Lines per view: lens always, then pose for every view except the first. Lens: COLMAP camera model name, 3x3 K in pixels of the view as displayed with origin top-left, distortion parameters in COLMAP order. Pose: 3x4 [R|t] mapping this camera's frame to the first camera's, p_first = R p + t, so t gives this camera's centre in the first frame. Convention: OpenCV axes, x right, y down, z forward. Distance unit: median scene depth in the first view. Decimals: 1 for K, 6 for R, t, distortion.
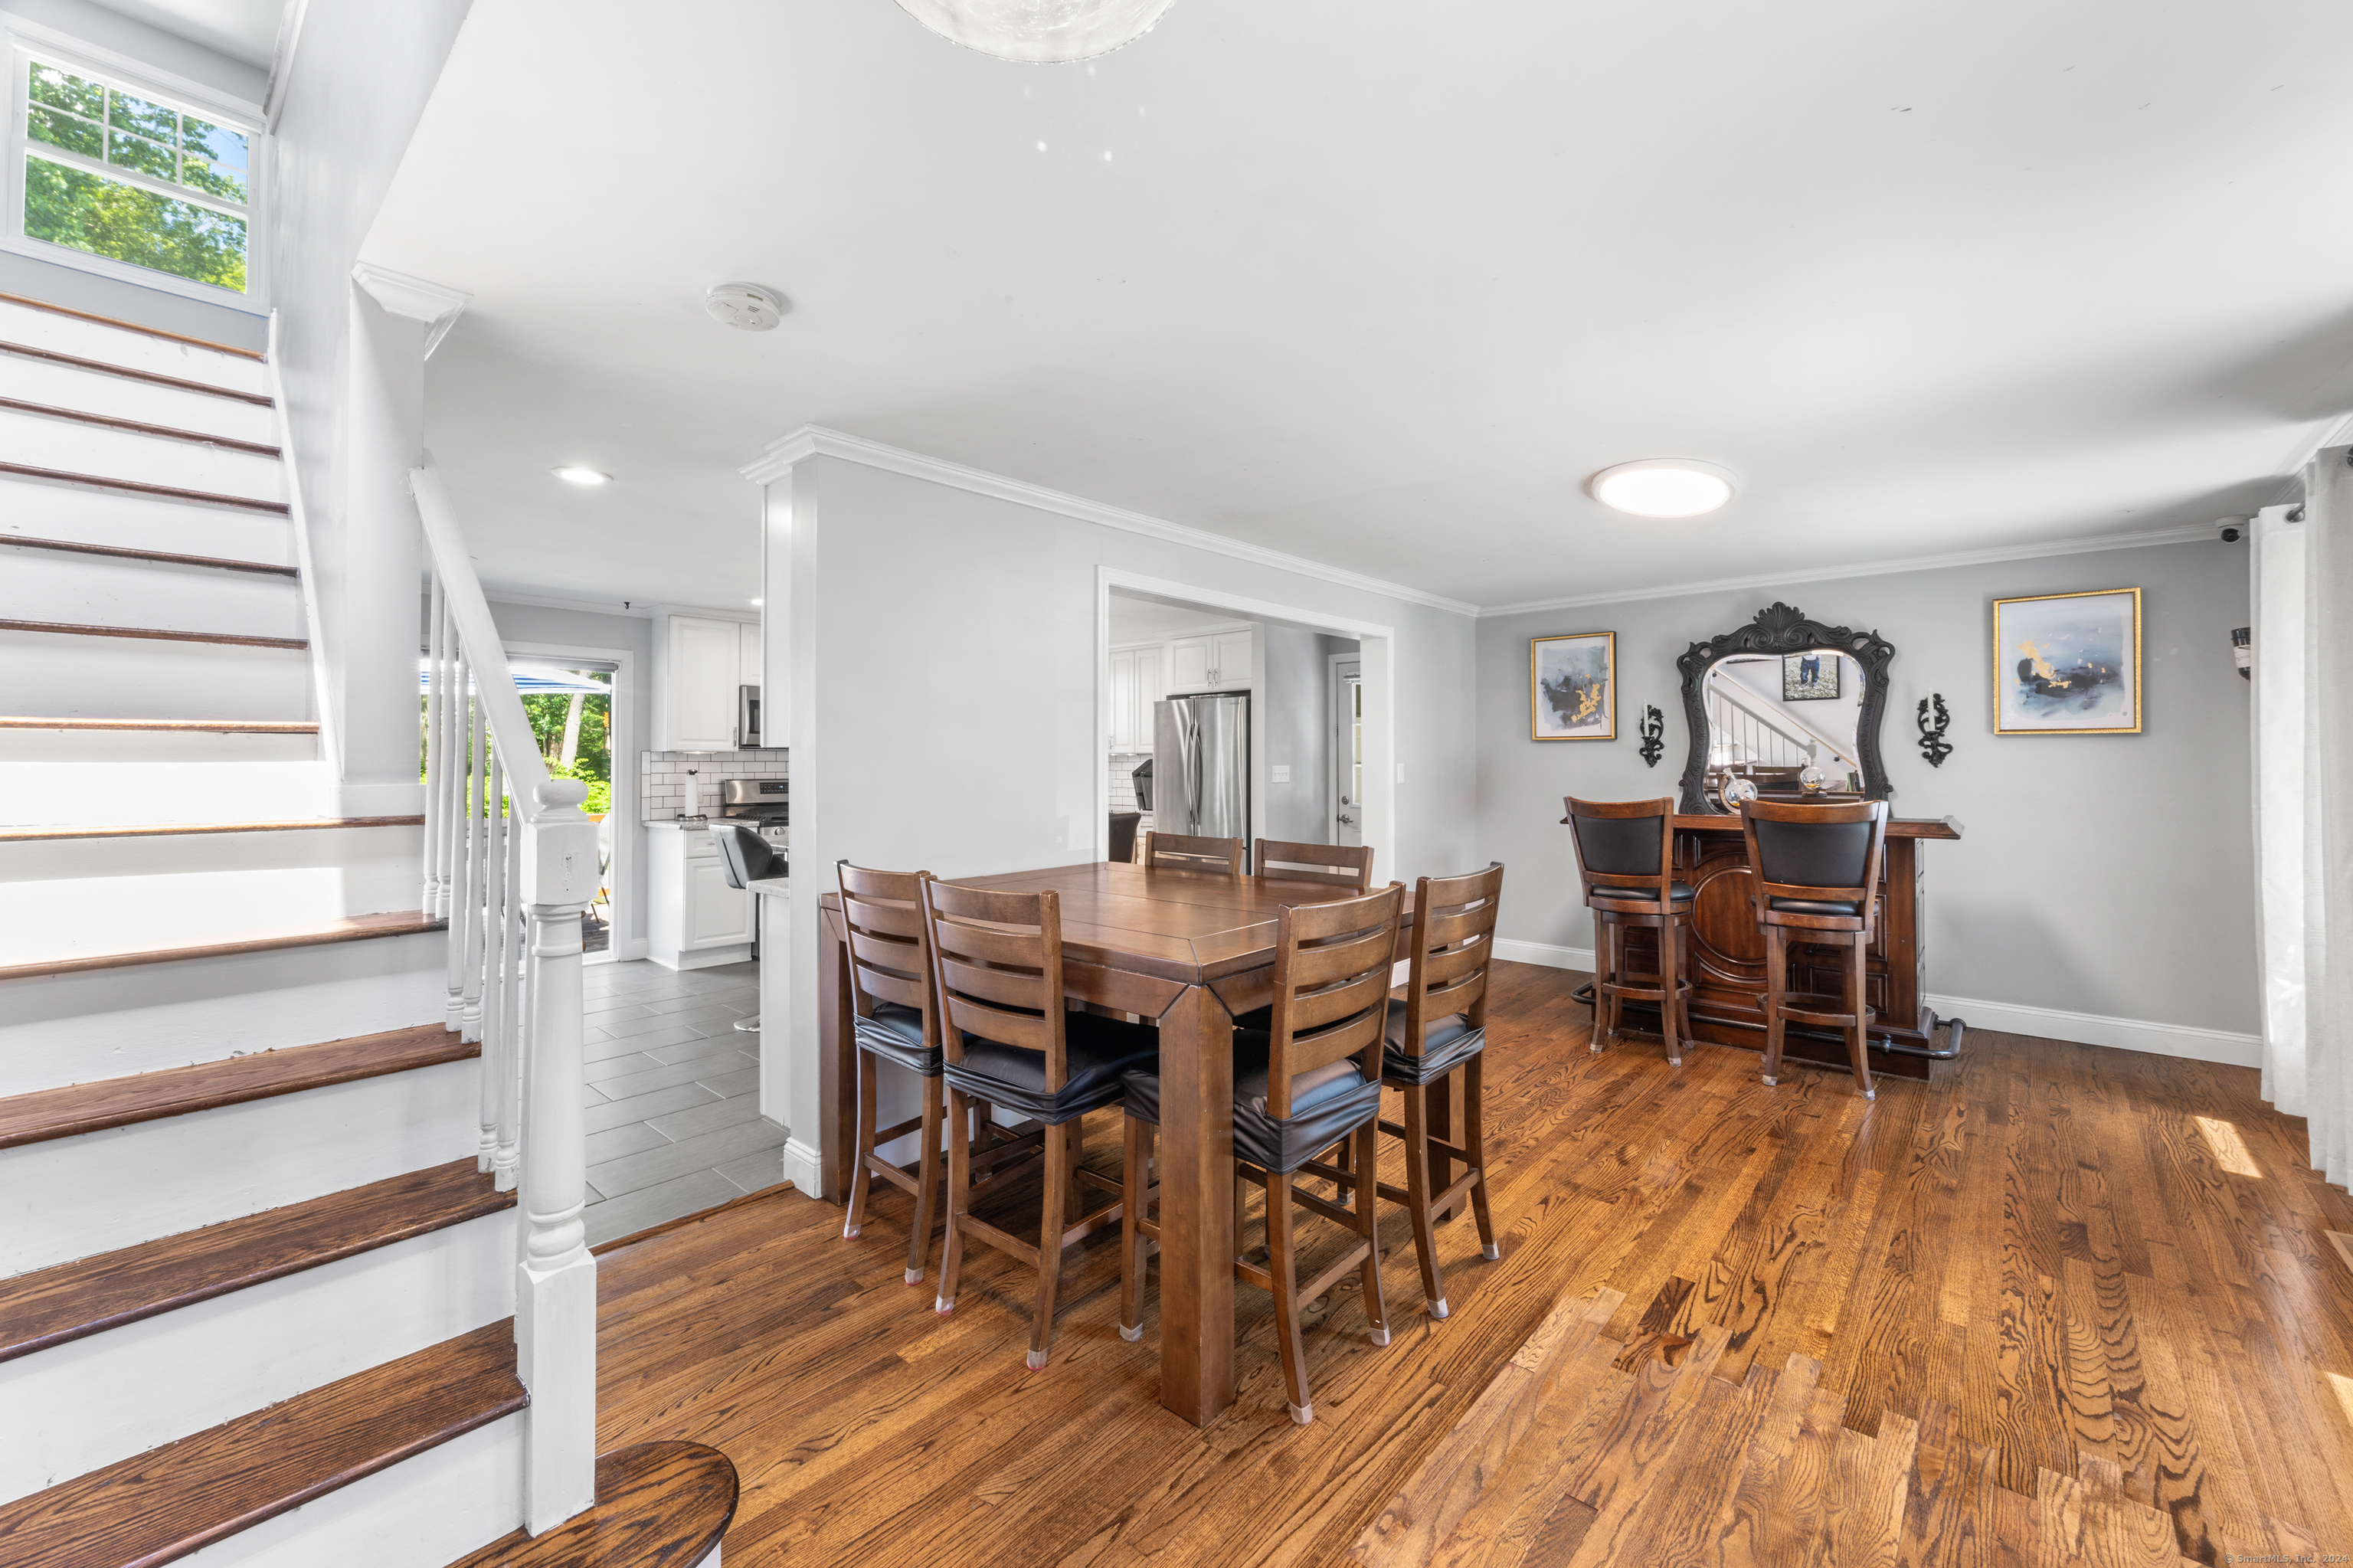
lens RADIAL K [[957.8, 0, 1214.3], [0, 957.8, 754.4], [0, 0, 1]] dist [-0.002309, -0.000264]
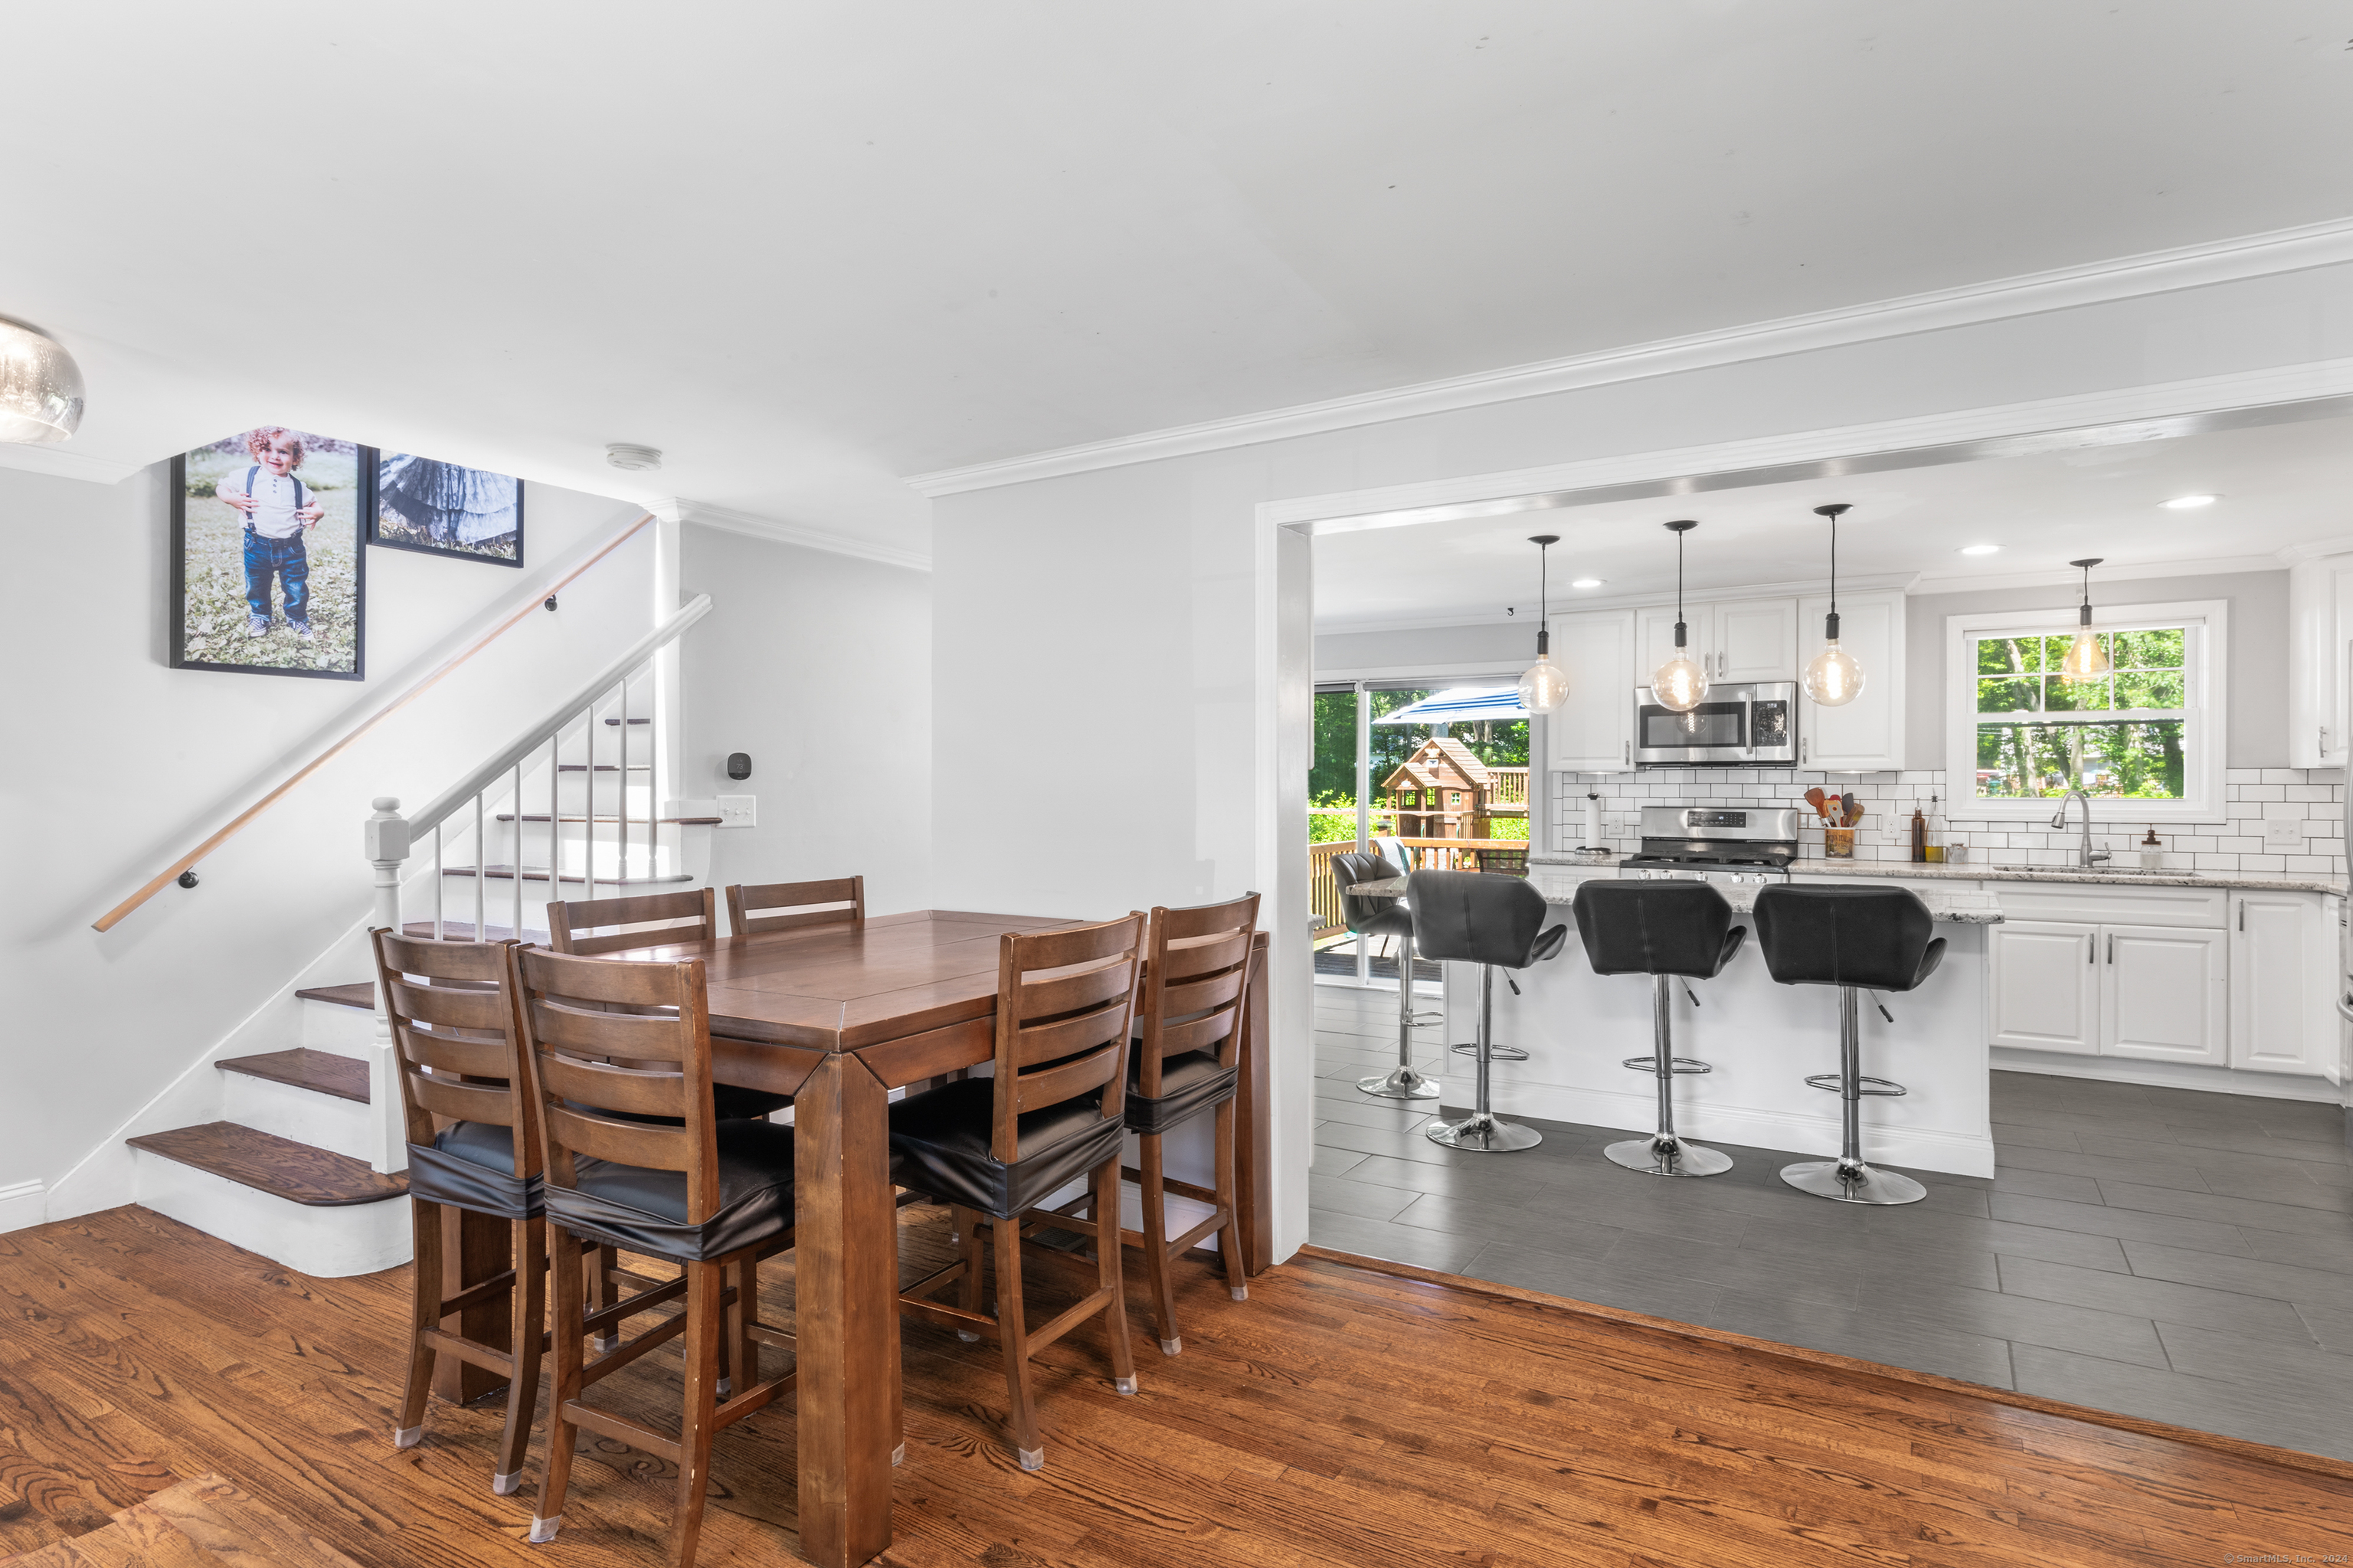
lens RADIAL K [[1183.1, 0, 1135.6], [0, 1183.1, 792.4], [0, 0, 1]] dist [0.009607, -0.001161]
pose [[0.162852, 0.008349, -0.986615, 1.257037], [0.009339, 0.999906, 0.010003, 0.003788], [0.986606, -0.010843, 0.162759, 1.355427]]
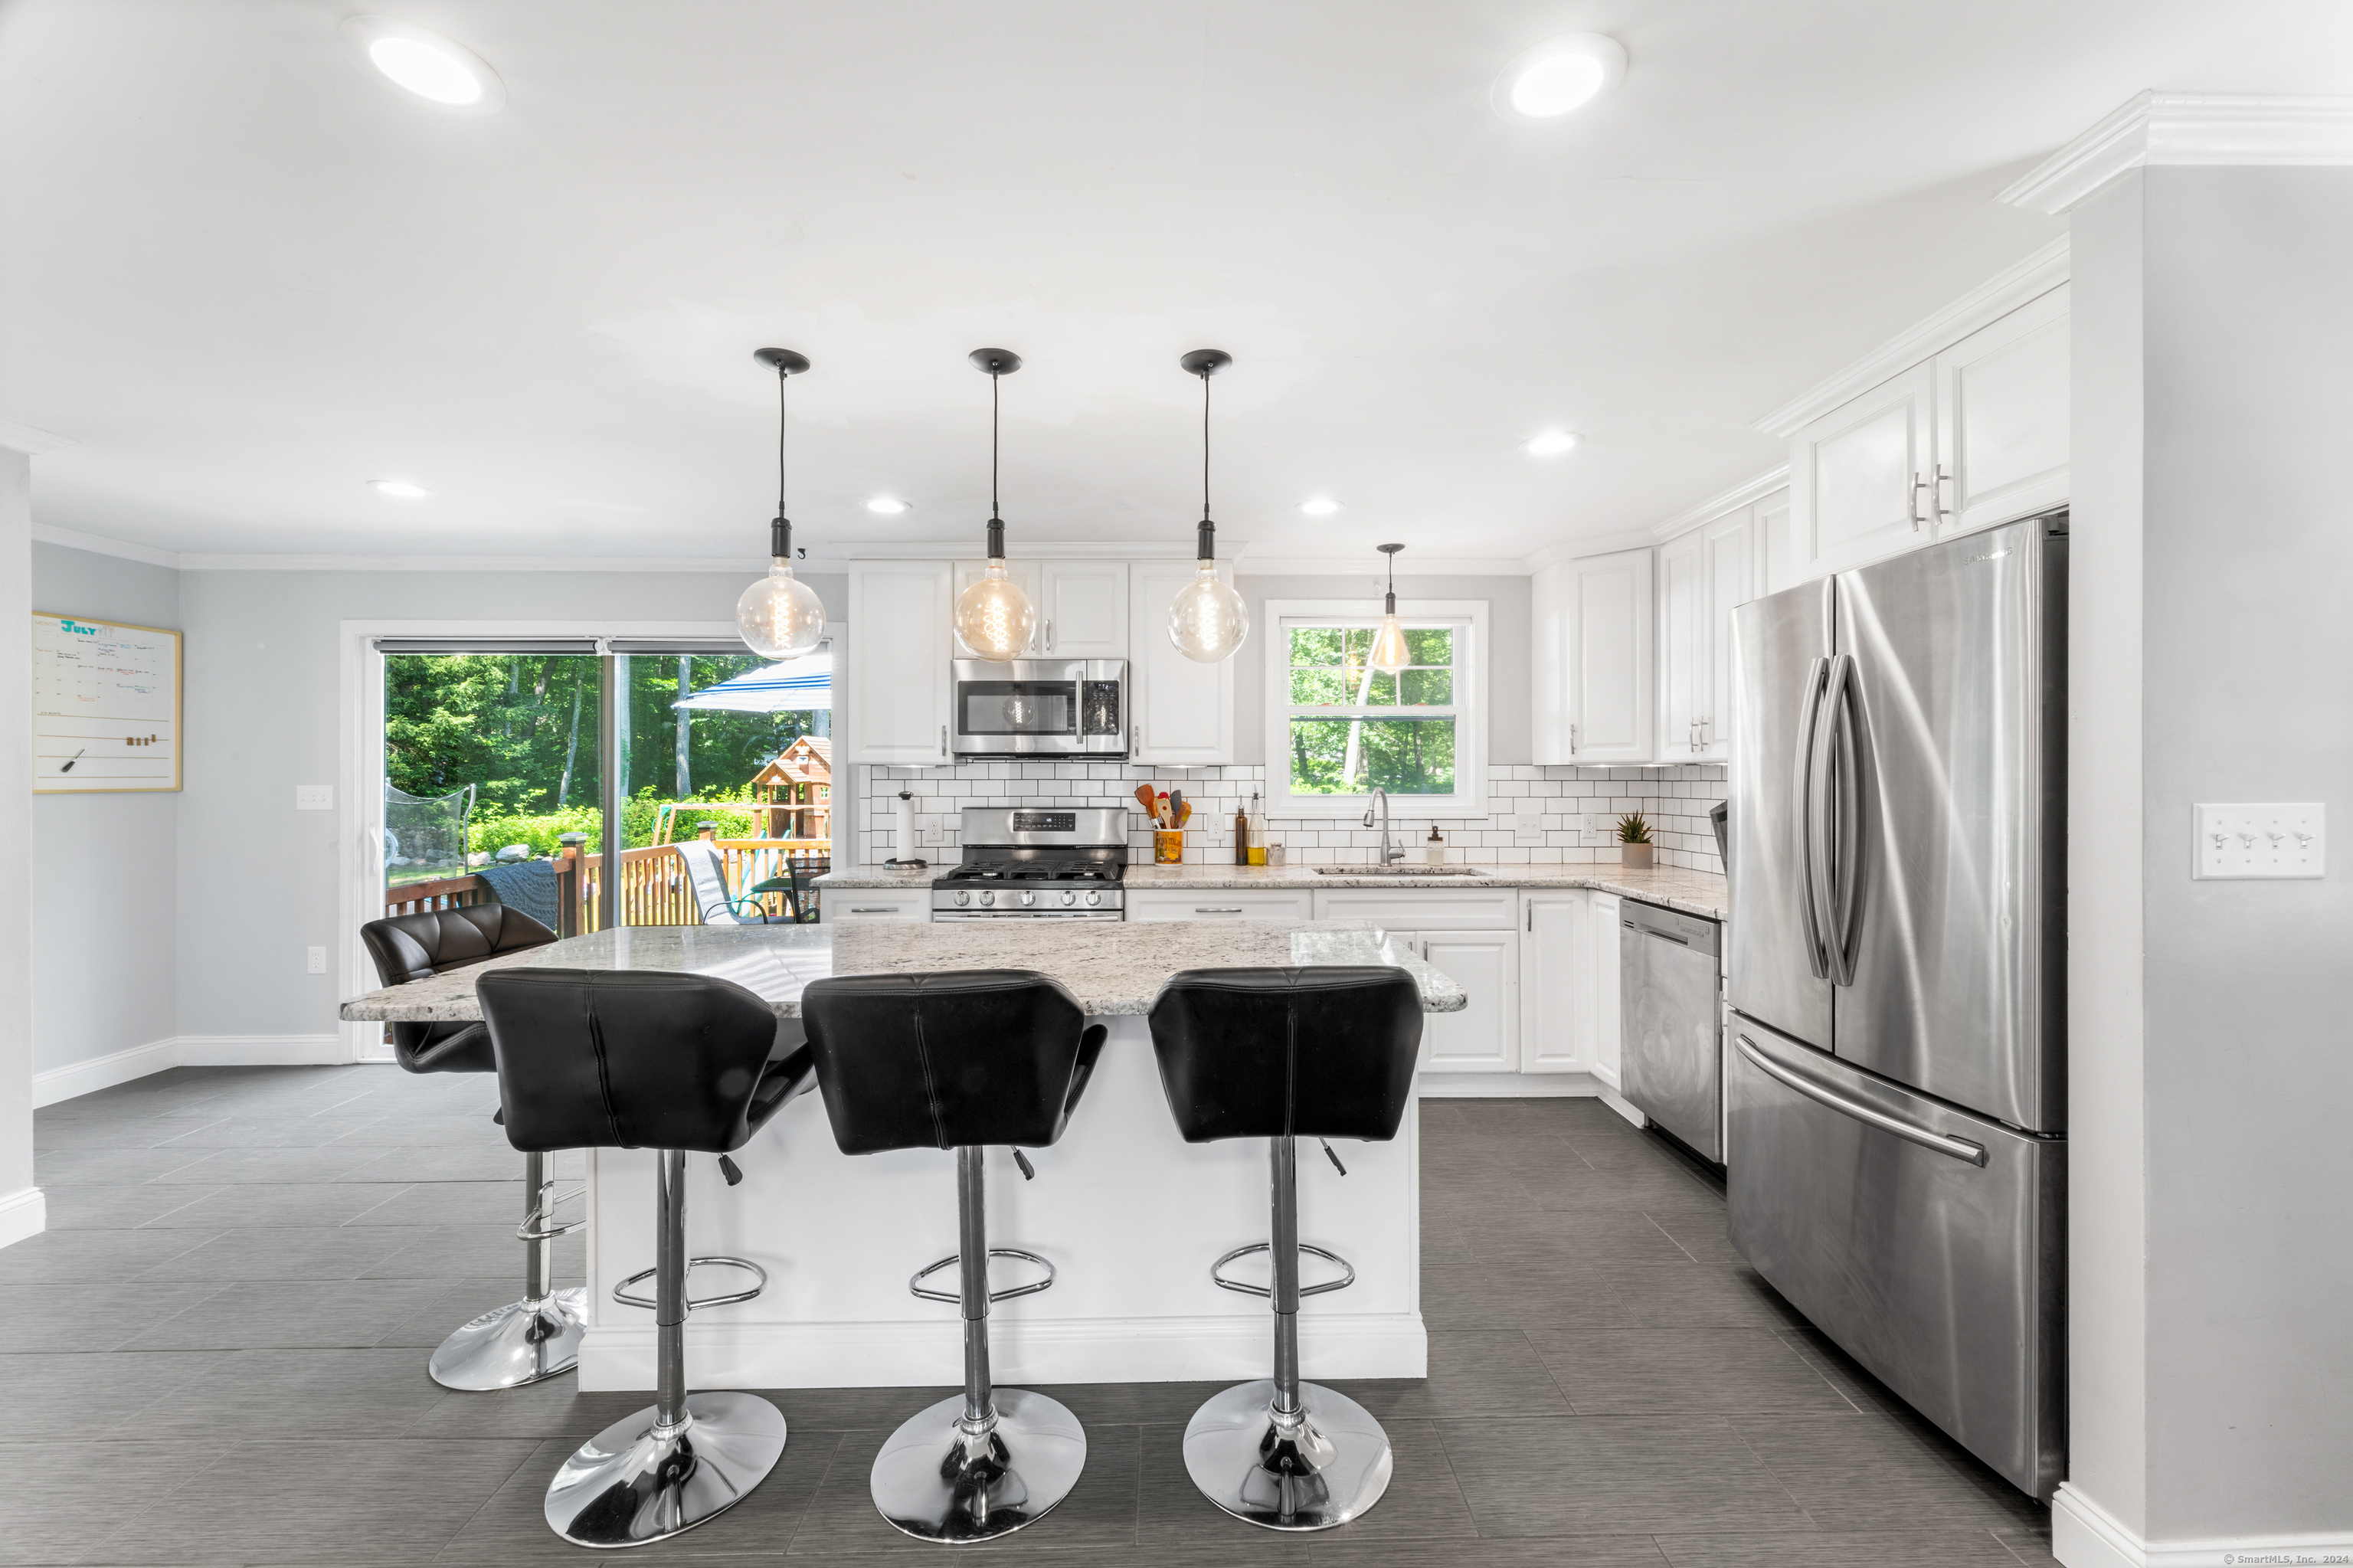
lens RADIAL K [[986.3, 0, 1122.8], [0, 986.3, 783.8], [0, 0, 1]] dist [-0.001596, -0.000237]
pose [[0.648953, 0.004640, -0.760814, 0.225590], [0.006705, 0.999908, 0.011817, 0.010602], [0.760799, -0.012771, 0.648862, 2.070401]]
